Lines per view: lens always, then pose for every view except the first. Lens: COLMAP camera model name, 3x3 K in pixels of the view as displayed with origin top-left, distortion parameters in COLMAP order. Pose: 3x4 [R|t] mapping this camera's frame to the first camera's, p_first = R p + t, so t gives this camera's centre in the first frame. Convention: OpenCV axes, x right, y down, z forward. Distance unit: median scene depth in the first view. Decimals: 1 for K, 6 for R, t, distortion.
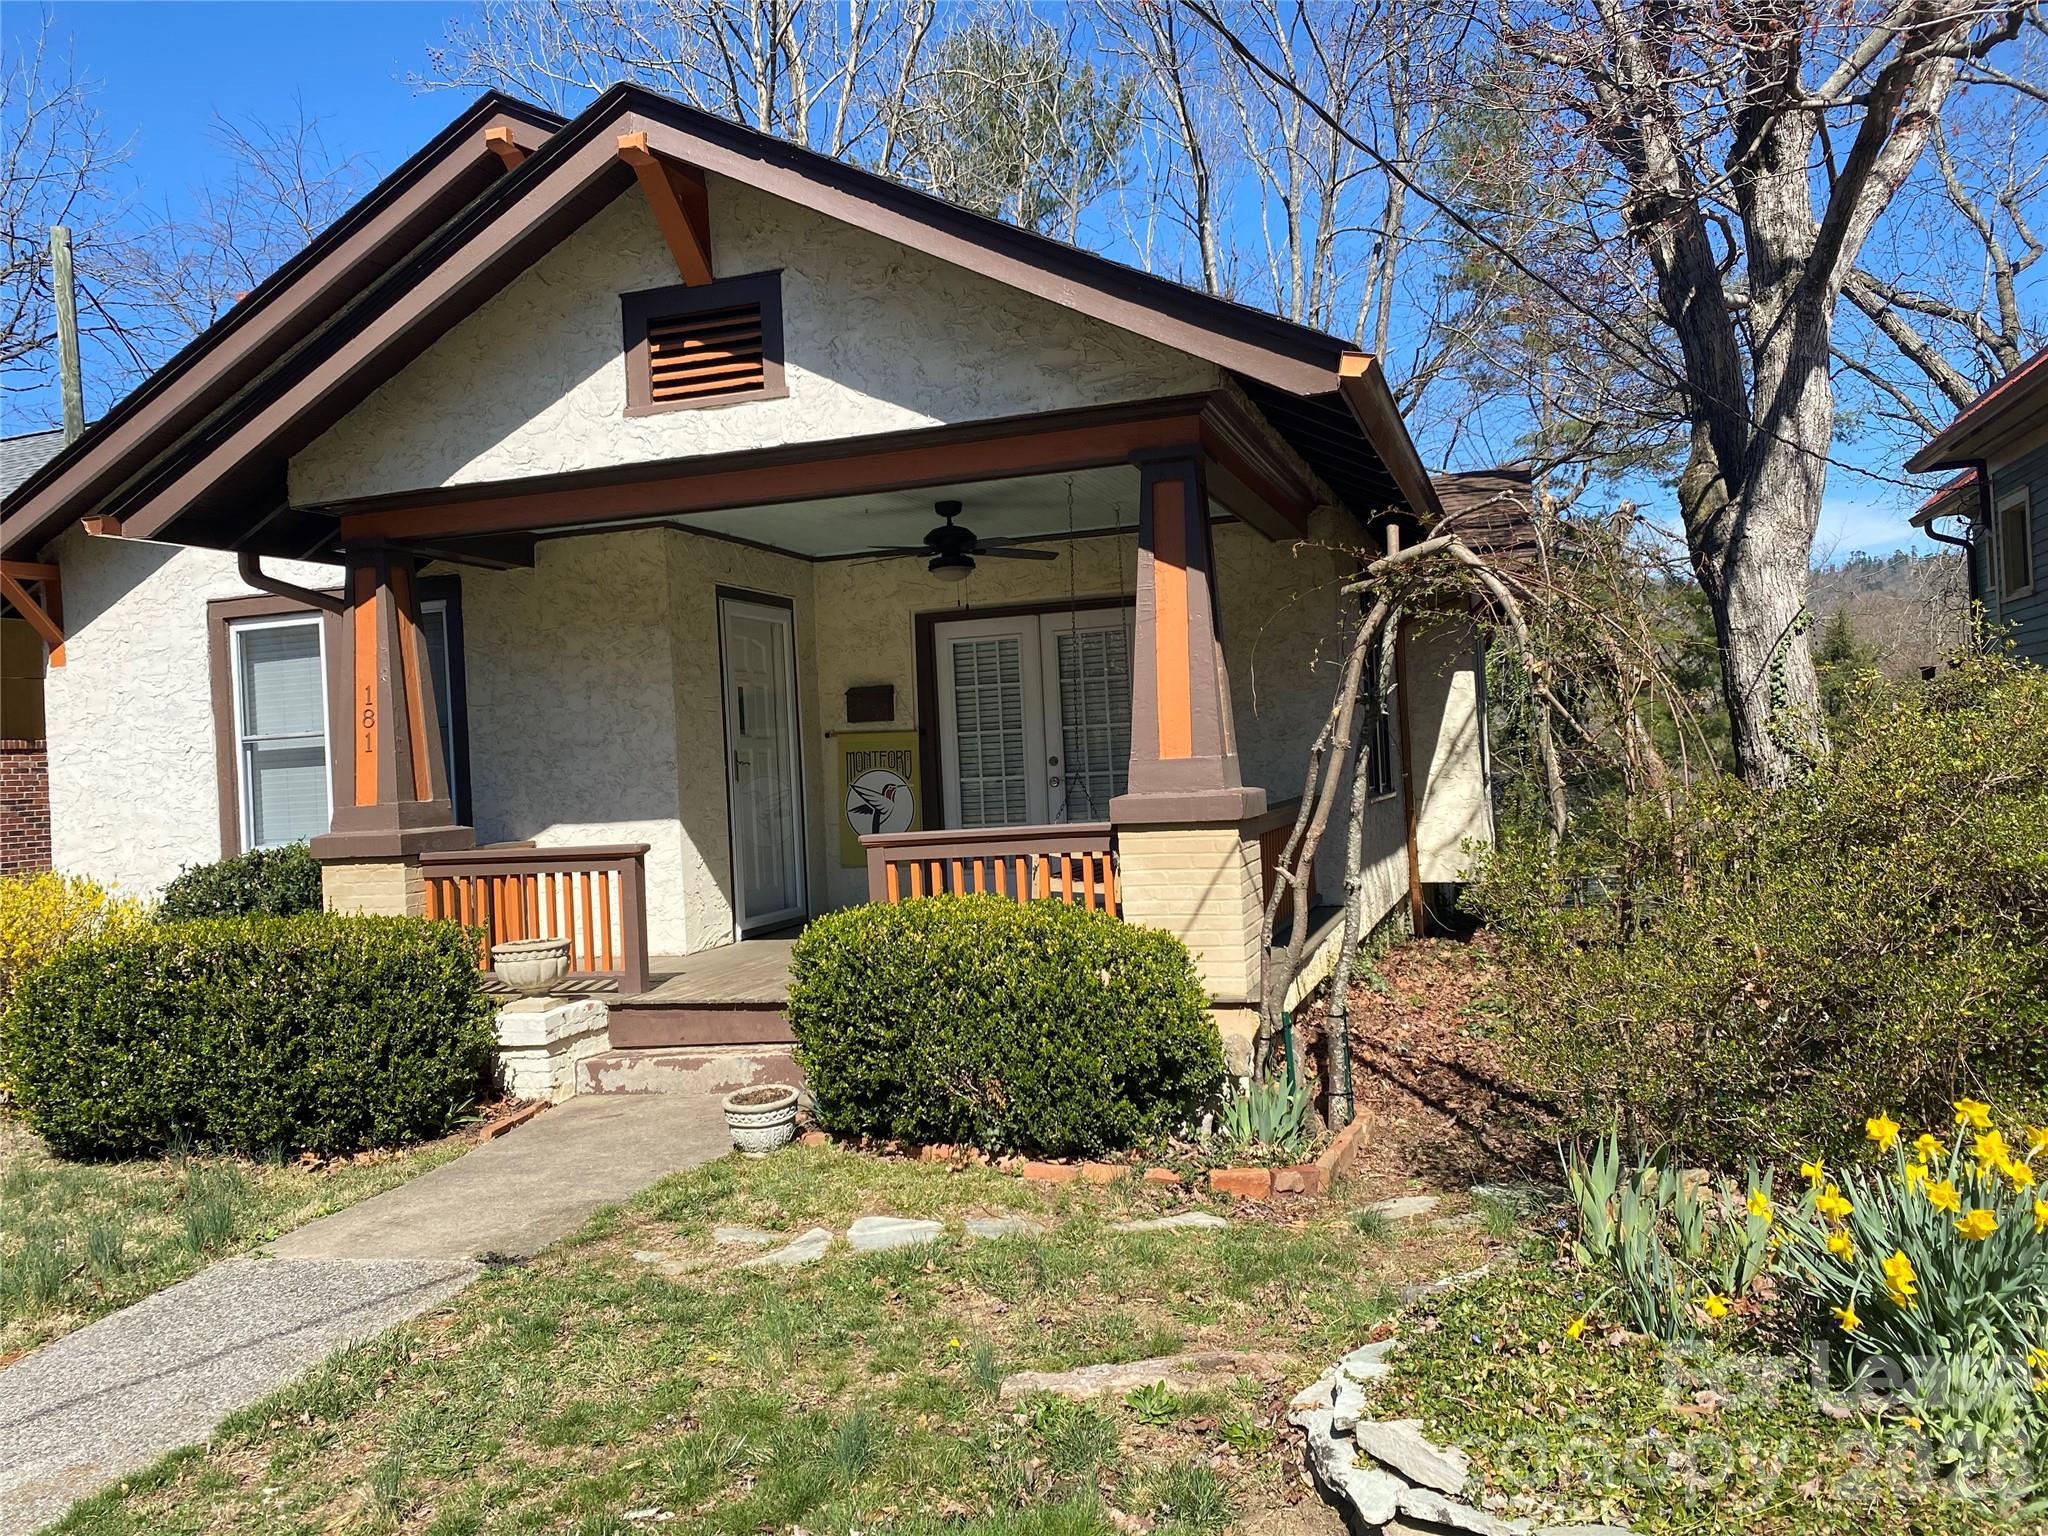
lens RADIAL K [[1555.8, 0, 1017.3], [0, 1555.8, 747.7], [0, 0, 1]] dist [0.065358, -0.069011]
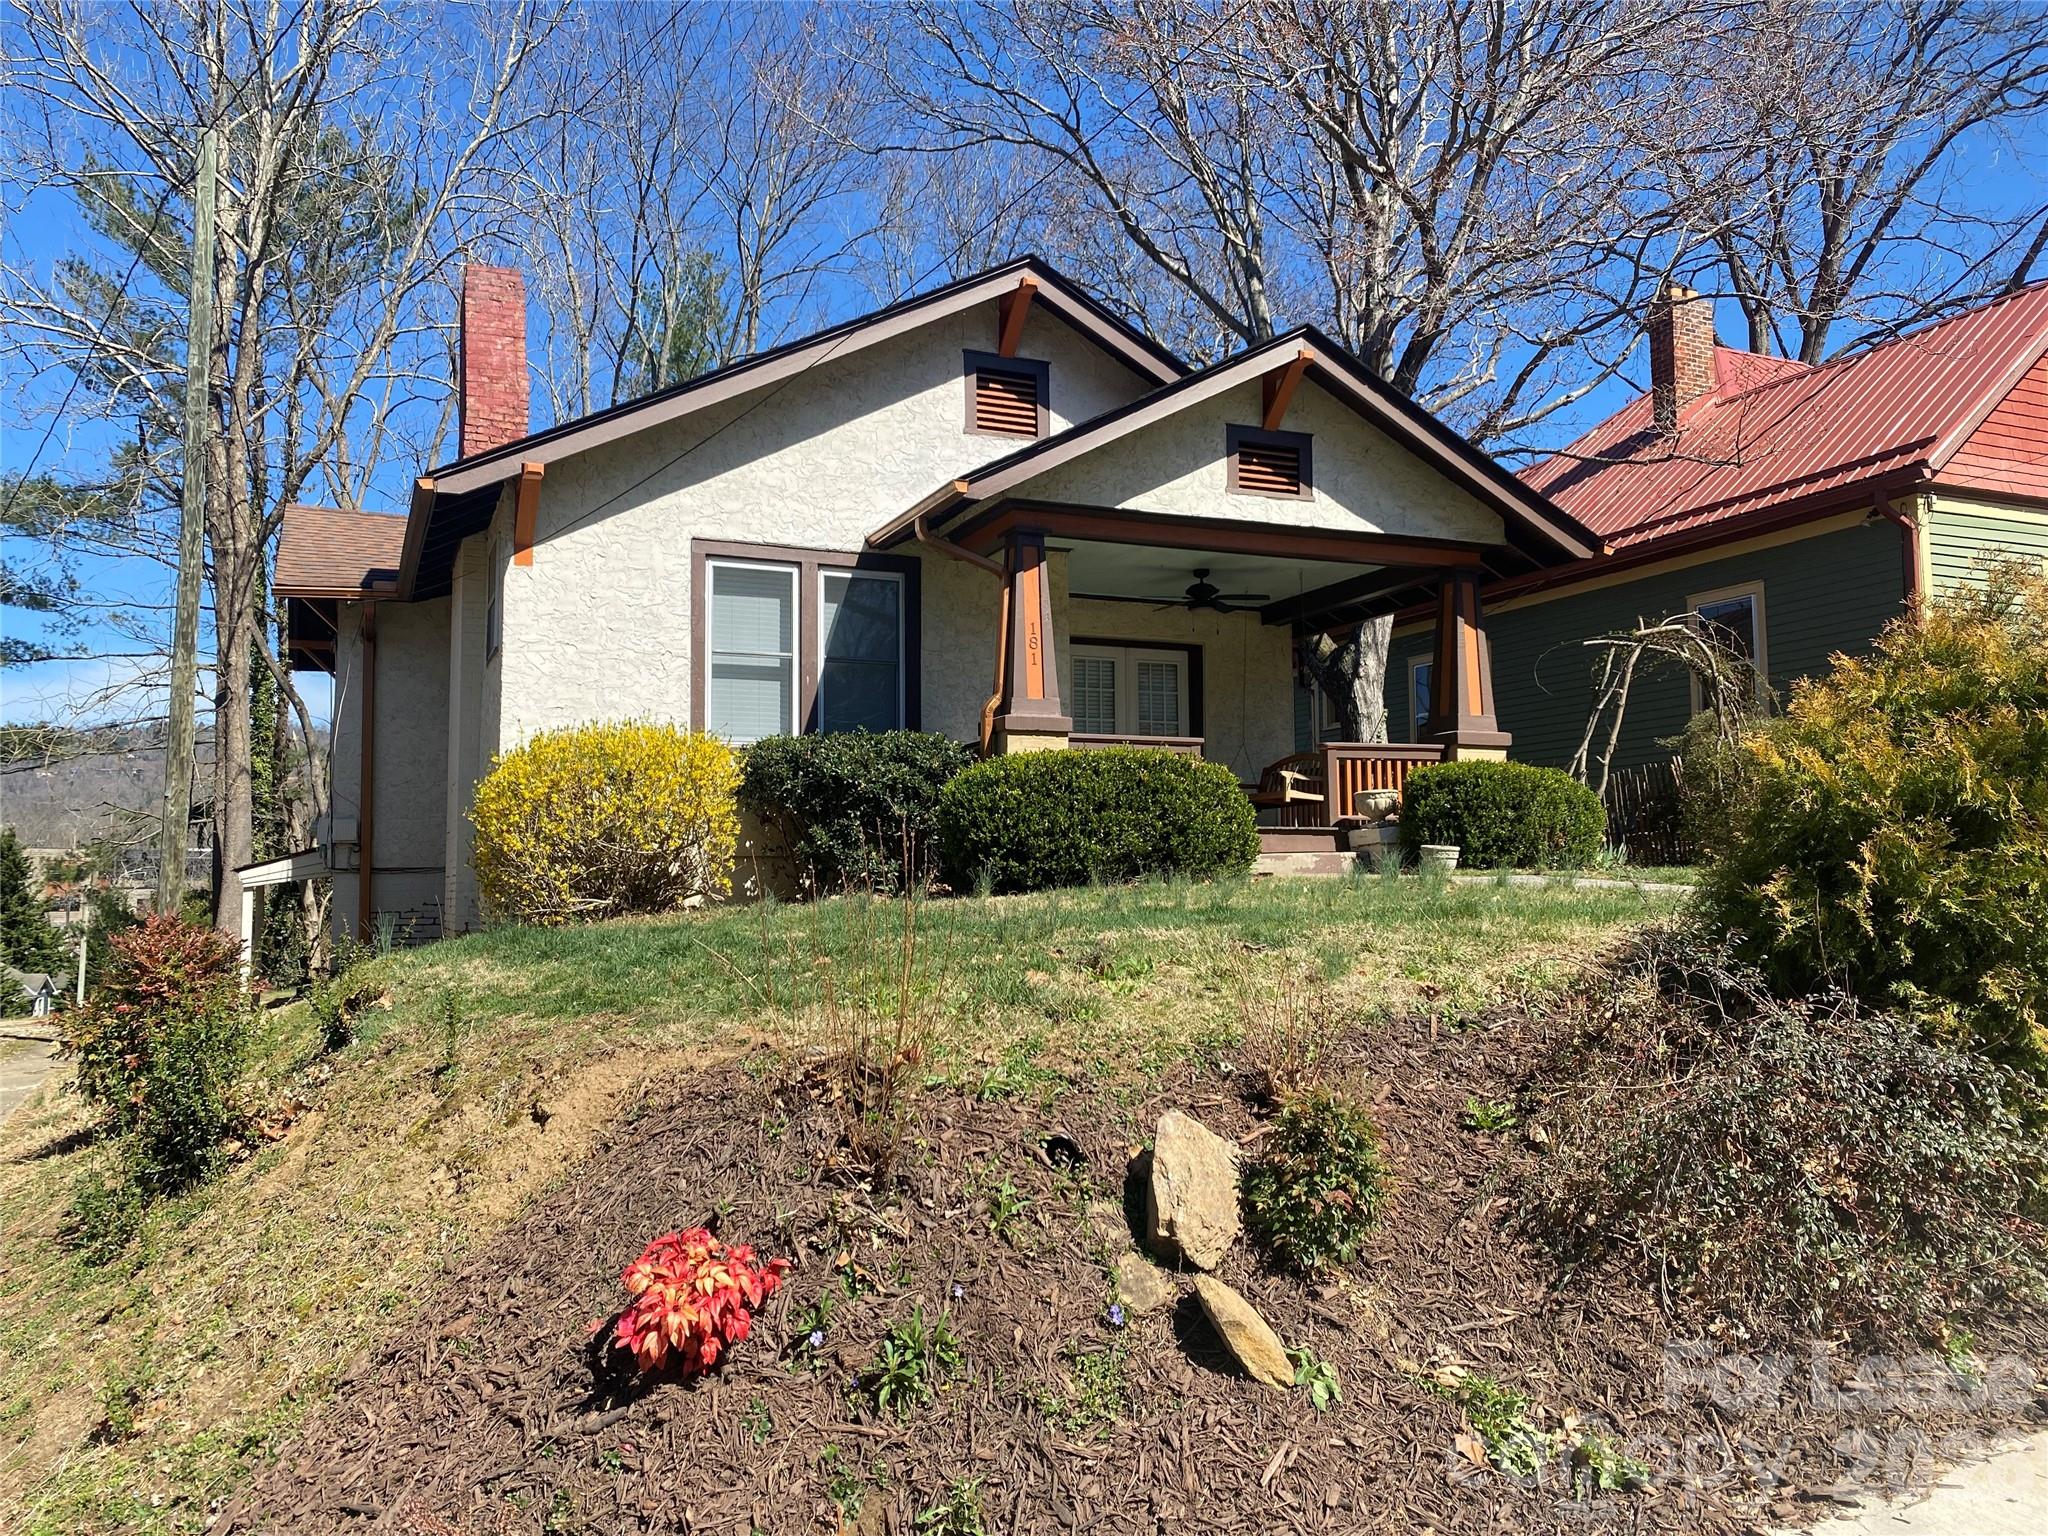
lens RADIAL K [[1528.7, 0, 1024.0], [0, 1528.7, 768.0], [0, 0, 1]] dist [0.035960, -0.037673]
pose [[0.739935, 0.097907, 0.665516, -1.863373], [-0.044833, 0.994329, -0.096434, 0.324639], [-0.671183, 0.041518, 0.740128, -0.104926]]
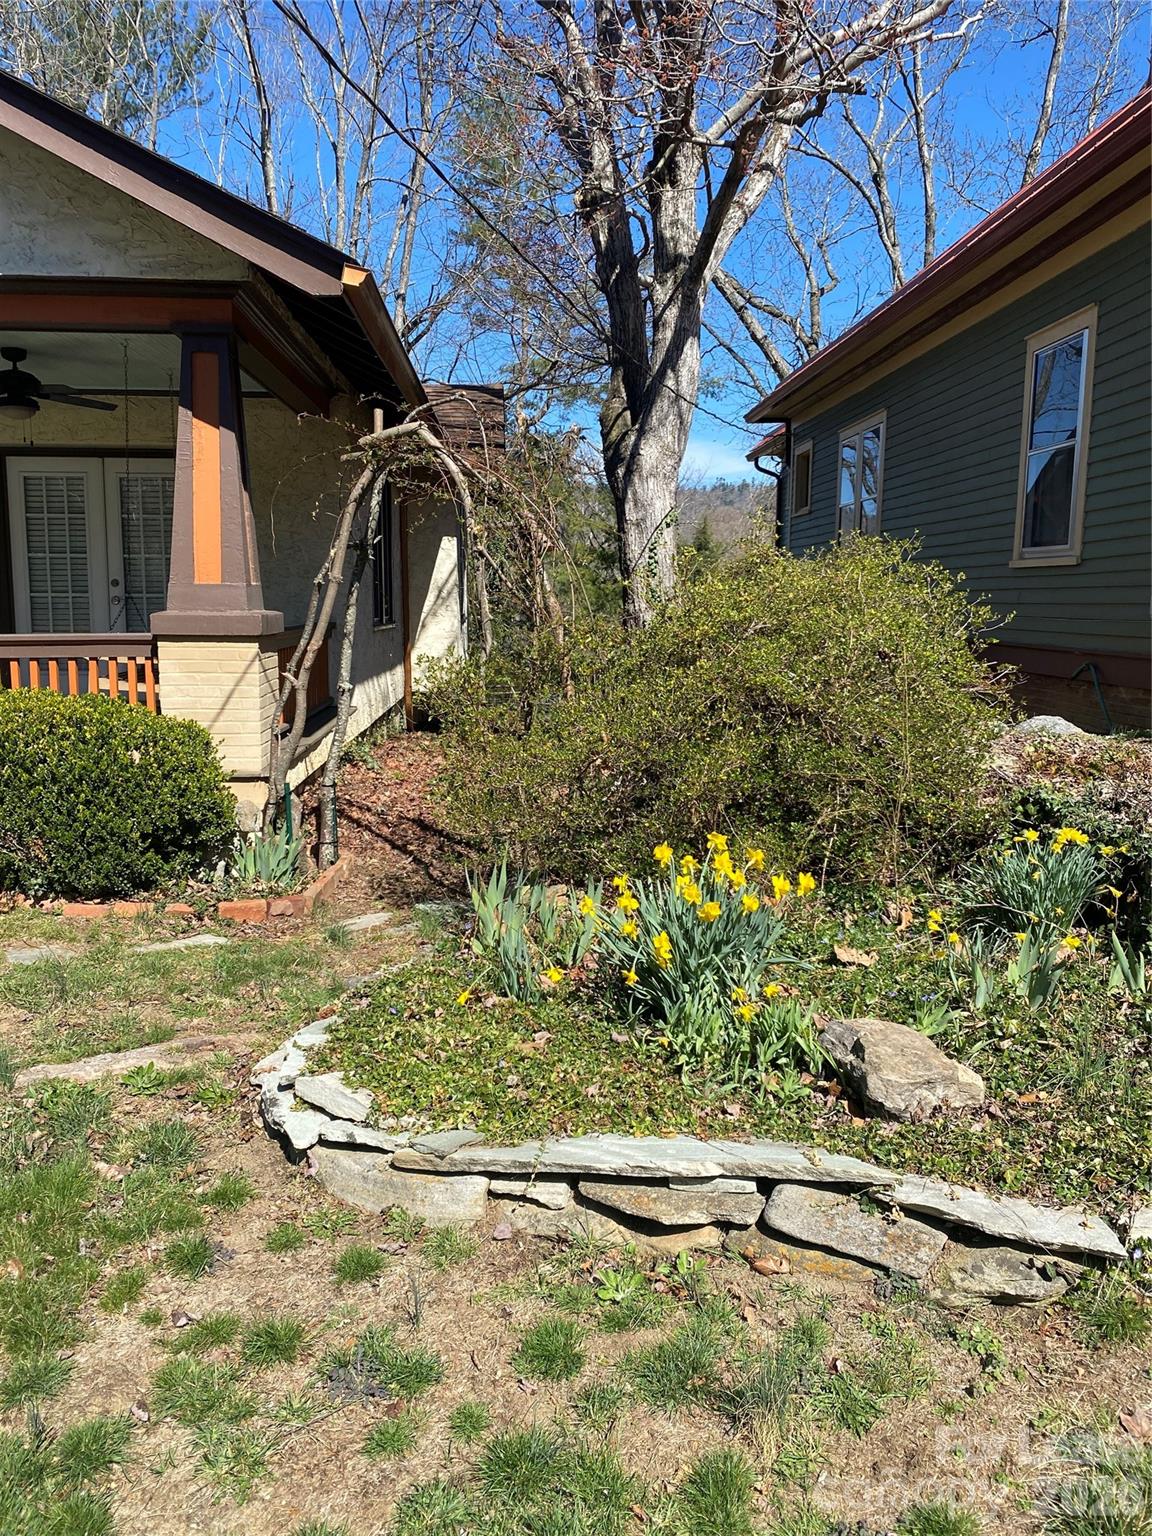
lens RADIAL K [[1146.5, 0, 579.0], [0, 1146.5, 764.7], [0, 0, 1]] dist [0.035960, -0.037673]
pose [[0.930711, -0.000615, 0.365755, 0.045004], [-0.053325, 0.989086, 0.137354, 0.007970], [-0.361848, -0.147340, 0.920520, 0.023996]]
